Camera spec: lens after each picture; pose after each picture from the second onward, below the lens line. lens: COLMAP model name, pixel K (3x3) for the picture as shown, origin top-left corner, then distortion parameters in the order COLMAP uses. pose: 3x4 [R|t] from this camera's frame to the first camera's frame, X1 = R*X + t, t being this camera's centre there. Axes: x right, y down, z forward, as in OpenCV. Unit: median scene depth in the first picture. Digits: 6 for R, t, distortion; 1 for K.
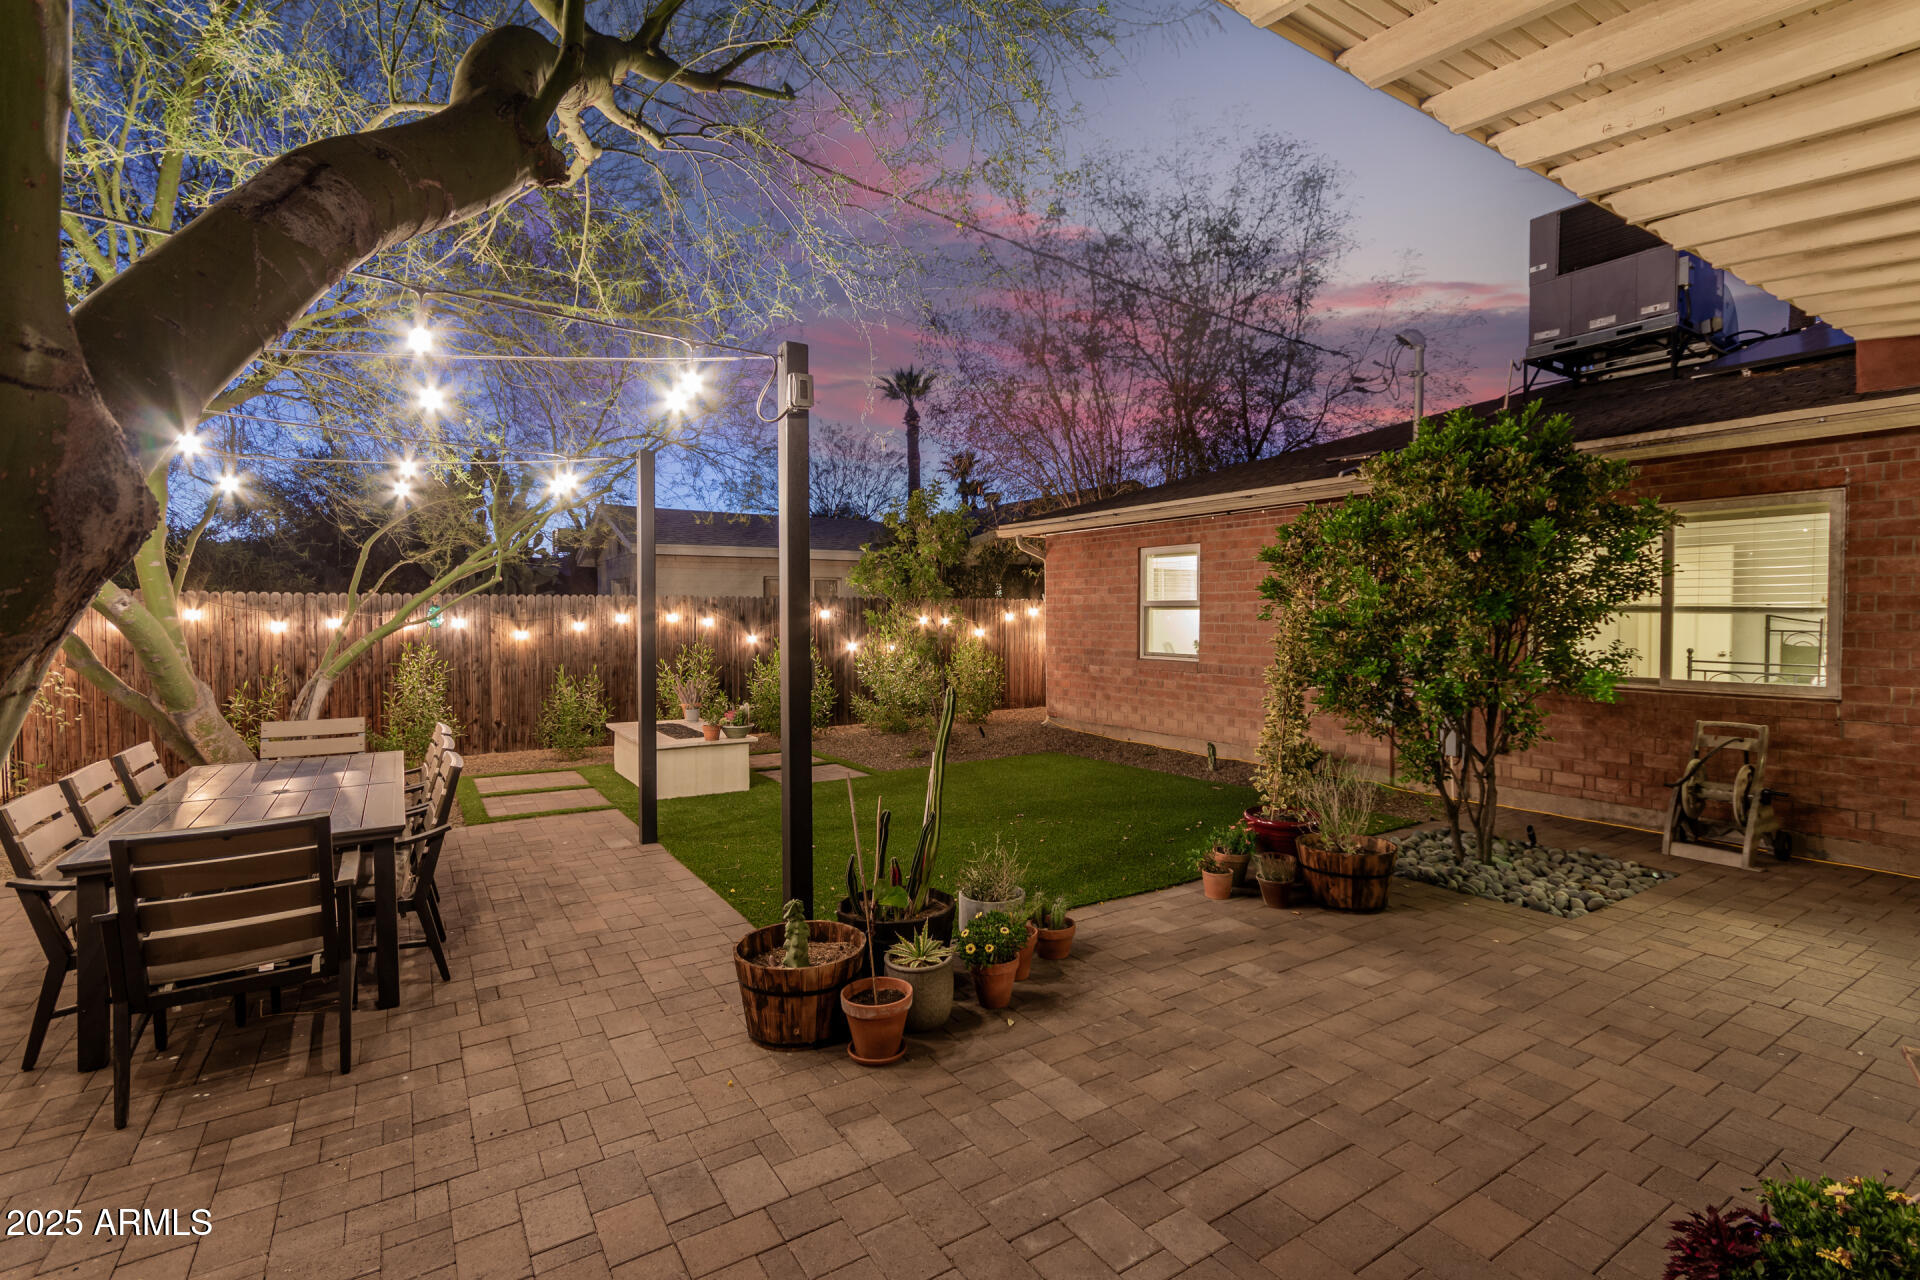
lens RADIAL K [[886.0, 0, 967.7], [0, 886.0, 637.5], [0, 0, 1]] dist [0.006038, -0.000164]
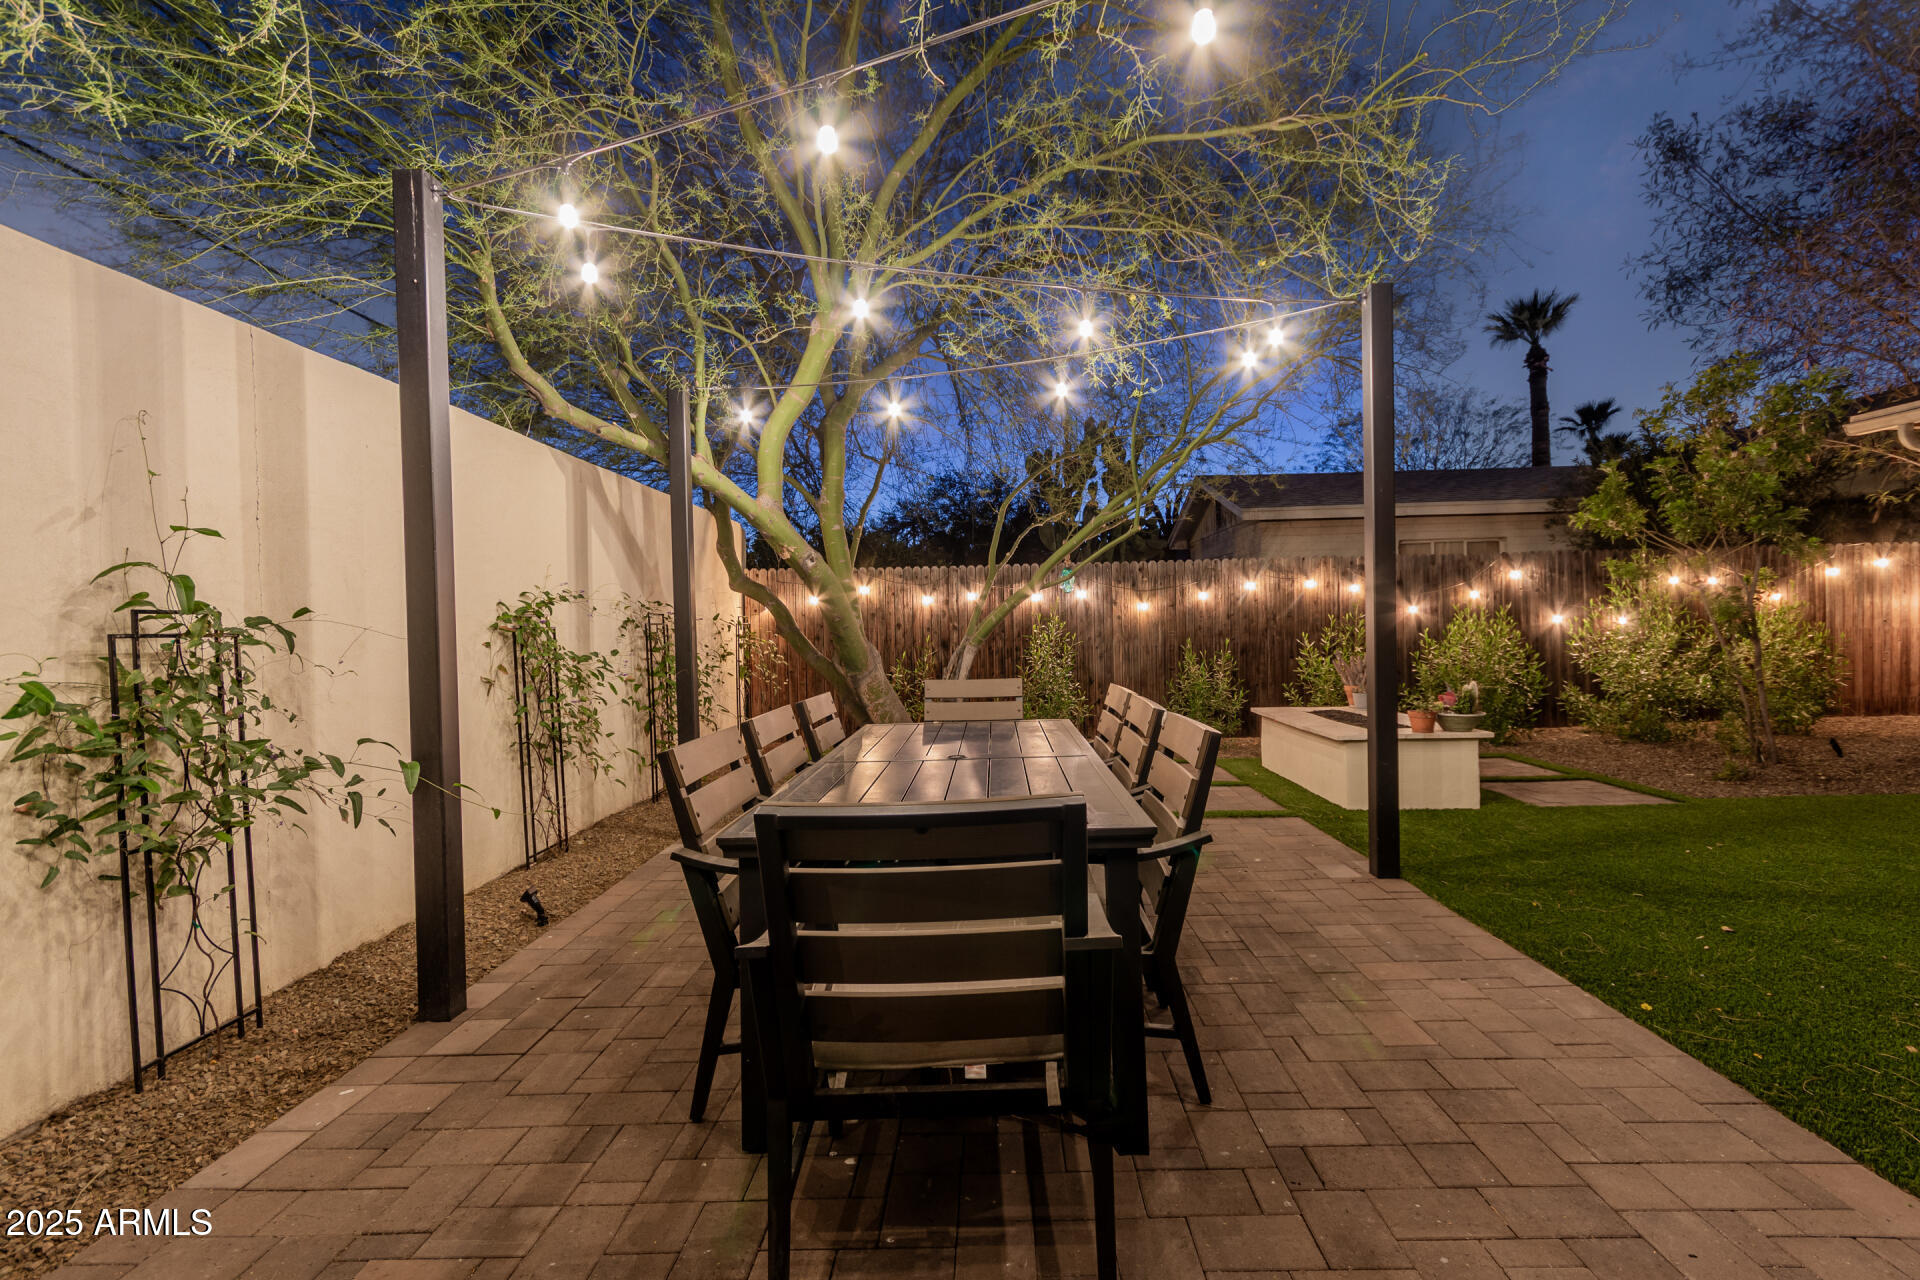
lens RADIAL K [[886.0, 0, 967.7], [0, 886.0, 637.5], [0, 0, 1]] dist [0.006038, -0.000164]
pose [[0.825766, -0.010970, -0.563906, -0.183706], [0.007663, 0.999937, -0.008231, 0.042104], [0.563961, 0.002476, 0.825798, 0.208926]]
